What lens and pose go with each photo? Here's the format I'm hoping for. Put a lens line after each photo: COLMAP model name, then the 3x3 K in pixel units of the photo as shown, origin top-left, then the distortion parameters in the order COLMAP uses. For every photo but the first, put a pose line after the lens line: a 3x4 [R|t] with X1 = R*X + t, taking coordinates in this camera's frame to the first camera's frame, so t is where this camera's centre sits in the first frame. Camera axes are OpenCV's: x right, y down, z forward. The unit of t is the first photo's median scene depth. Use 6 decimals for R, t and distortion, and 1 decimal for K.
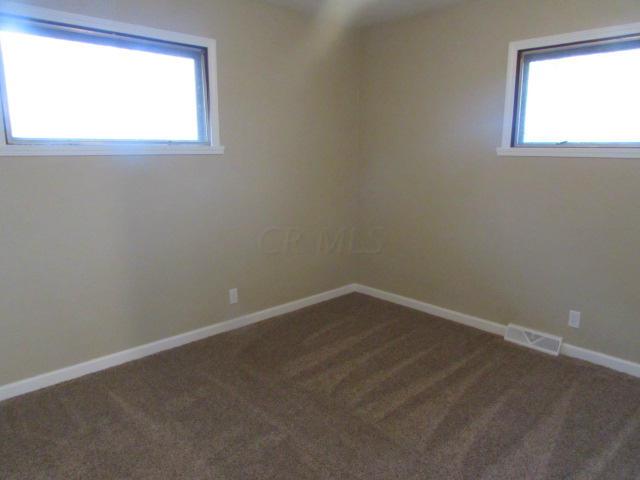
lens RADIAL K [[465.0, 0, 320.0], [0, 465.0, 240.0], [0, 0, 1]] dist [-0.001735, -0.002076]
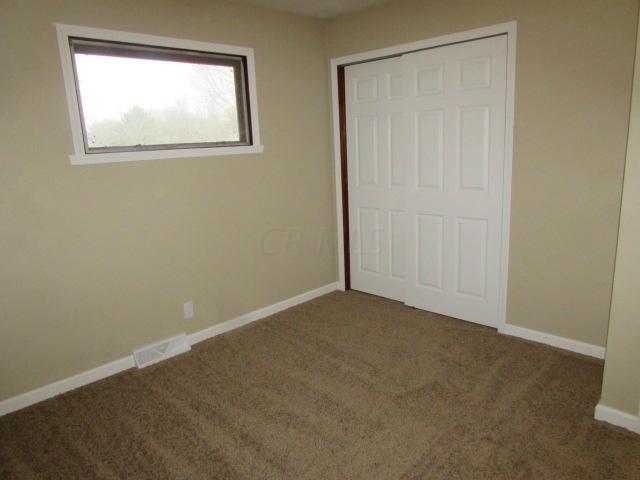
lens RADIAL K [[465.0, 0, 320.0], [0, 465.0, 240.0], [0, 0, 1]] dist [-0.001735, -0.002076]
pose [[-0.035770, -0.218735, 0.975128, -0.452682], [0.238804, 0.945615, 0.220875, -0.140117], [-0.970409, 0.240766, 0.018411, 0.626823]]
